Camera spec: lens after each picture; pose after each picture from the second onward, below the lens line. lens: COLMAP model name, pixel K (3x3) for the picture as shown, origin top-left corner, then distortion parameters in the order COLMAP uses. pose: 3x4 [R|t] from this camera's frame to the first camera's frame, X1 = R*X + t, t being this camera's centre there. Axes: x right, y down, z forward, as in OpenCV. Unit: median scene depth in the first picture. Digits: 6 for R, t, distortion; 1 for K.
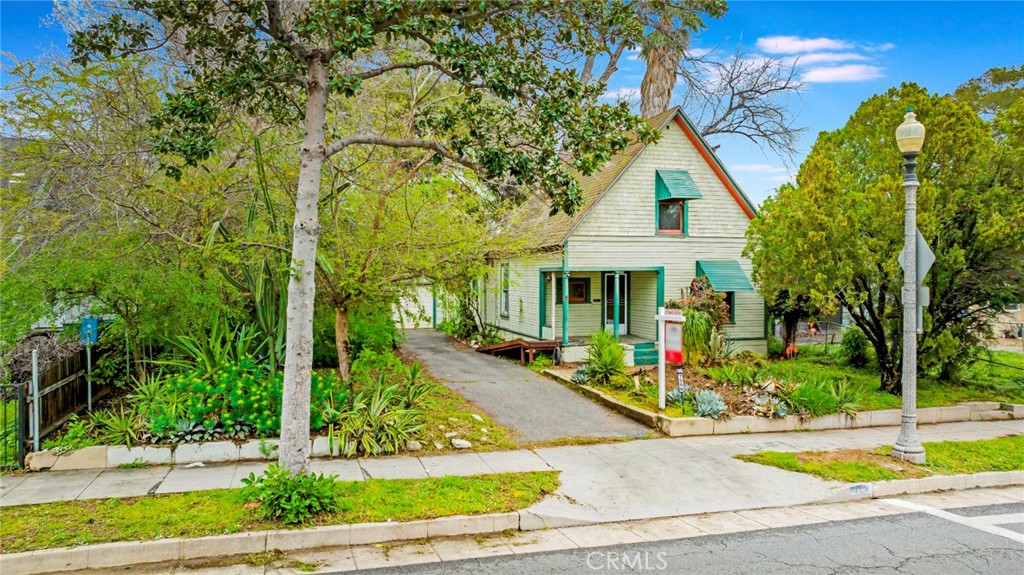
lens RADIAL K [[720.8, 0, 512.8], [0, 720.8, 285.8], [0, 0, 1]] dist [-0.052086, 0.054444]
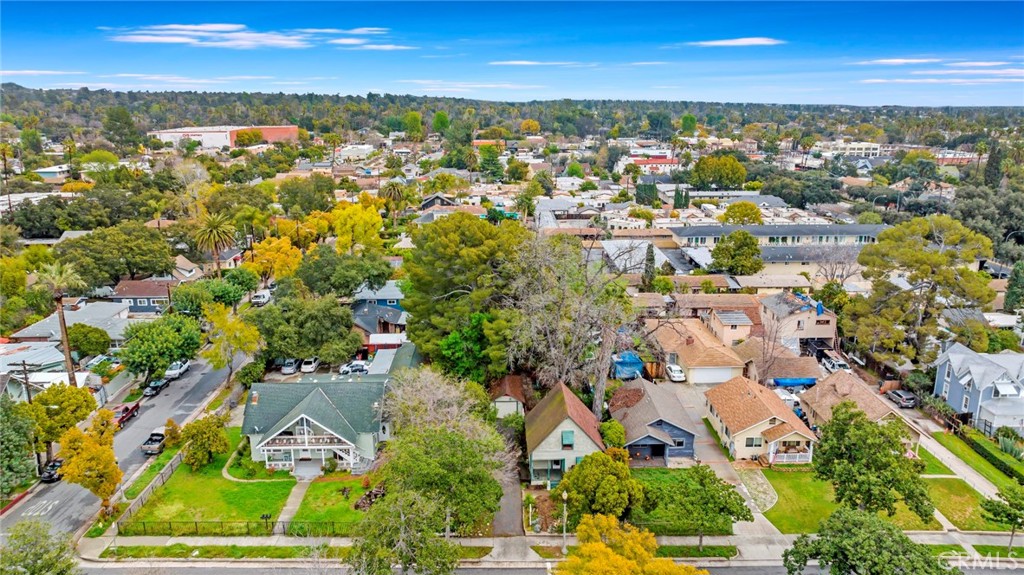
lens RADIAL K [[720.8, 0, 512.8], [0, 720.8, 285.8], [0, 0, 1]] dist [-0.052086, 0.054444]
pose [[0.962177, 0.059300, -0.265893, 1.664935], [0.006980, 0.970335, 0.241662, -3.247213], [0.272336, -0.234378, 0.933220, -3.907662]]
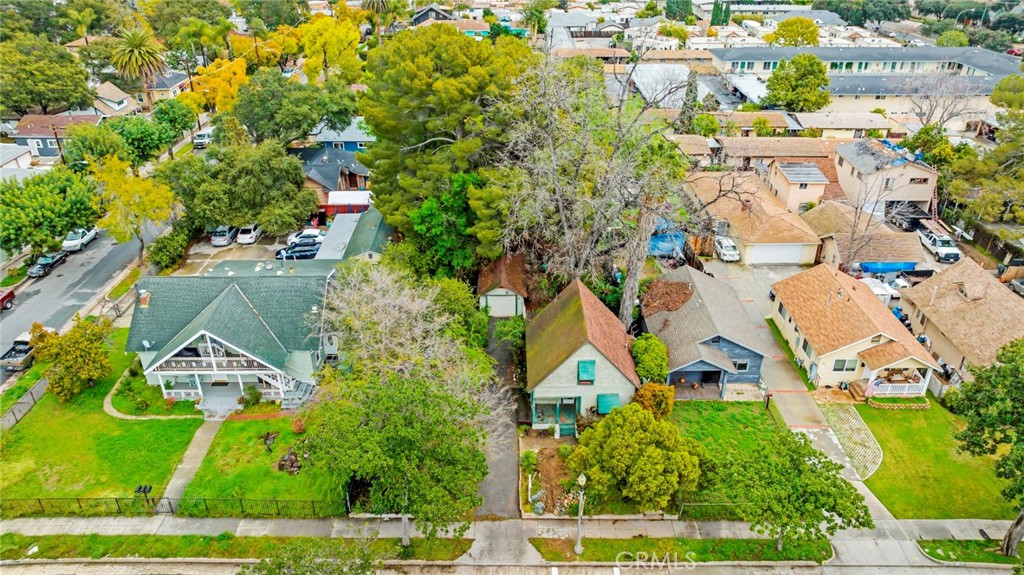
lens RADIAL K [[720.8, 0, 512.8], [0, 720.8, 285.8], [0, 0, 1]] dist [-0.052086, 0.054444]
pose [[0.957841, 0.130704, -0.255845, 1.119758], [0.003663, 0.884893, 0.465780, -2.867781], [0.287275, -0.447080, 0.847108, -1.654812]]
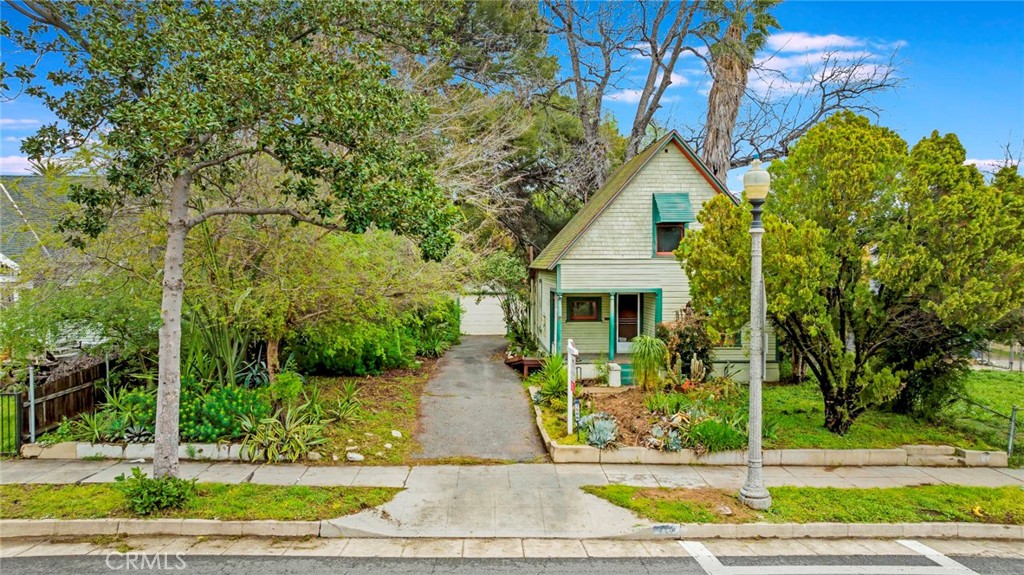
lens RADIAL K [[720.8, 0, 512.8], [0, 720.8, 285.8], [0, 0, 1]] dist [-0.052086, 0.054444]
pose [[0.969168, 0.008821, -0.246243, 0.544481], [-0.006418, 0.999924, 0.010559, -0.084756], [0.246317, -0.008653, 0.969151, -0.073606]]
